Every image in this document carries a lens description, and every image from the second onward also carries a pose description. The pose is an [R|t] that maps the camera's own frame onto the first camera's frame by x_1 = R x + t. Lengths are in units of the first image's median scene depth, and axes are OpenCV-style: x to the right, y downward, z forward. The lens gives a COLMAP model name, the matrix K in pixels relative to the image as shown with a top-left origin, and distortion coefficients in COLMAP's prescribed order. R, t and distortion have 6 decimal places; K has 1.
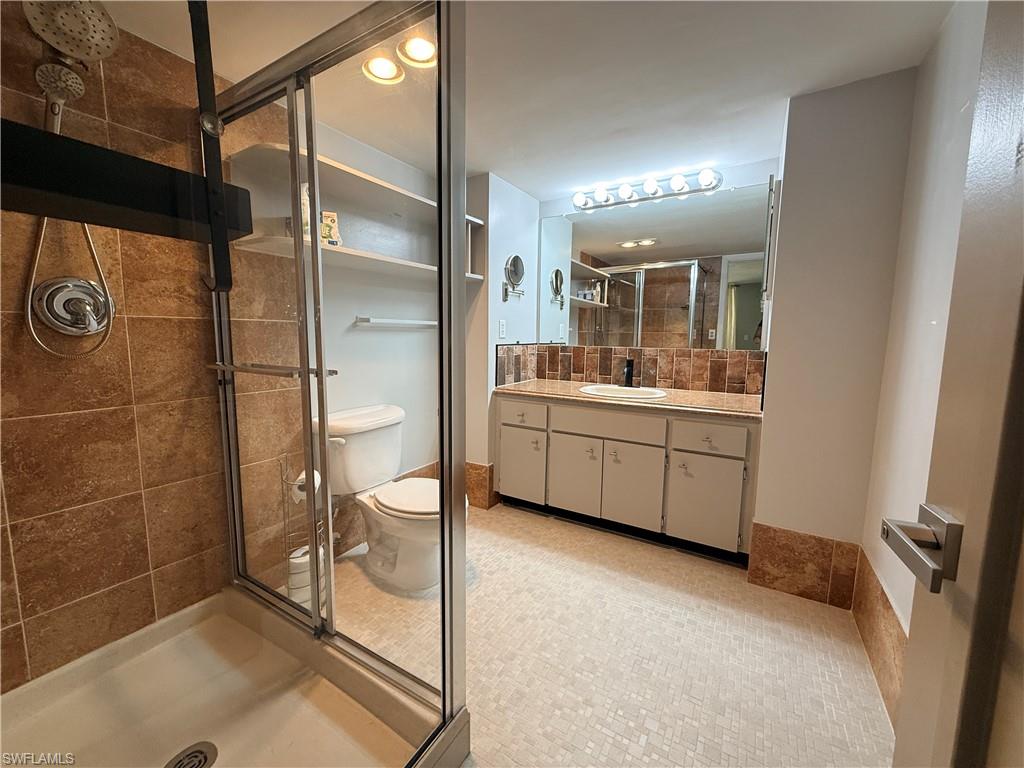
lens RADIAL K [[407.9, 0, 510.7], [0, 407.9, 382.8], [0, 0, 1]] dist [0.001848, -0.000150]
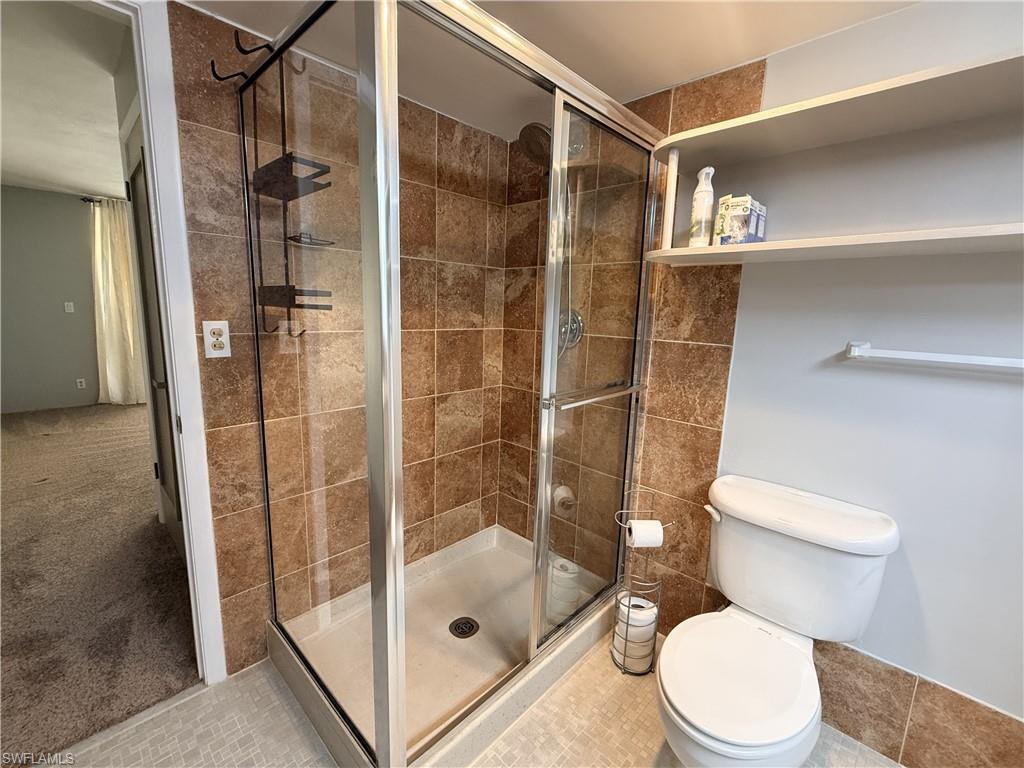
lens RADIAL K [[407.9, 0, 510.7], [0, 407.9, 382.8], [0, 0, 1]] dist [0.001848, -0.000150]
pose [[-0.187460, 0.148464, -0.970988, 0.336741], [-0.156671, 0.971338, 0.178764, -0.169751], [0.969697, 0.185637, -0.158827, 0.801881]]
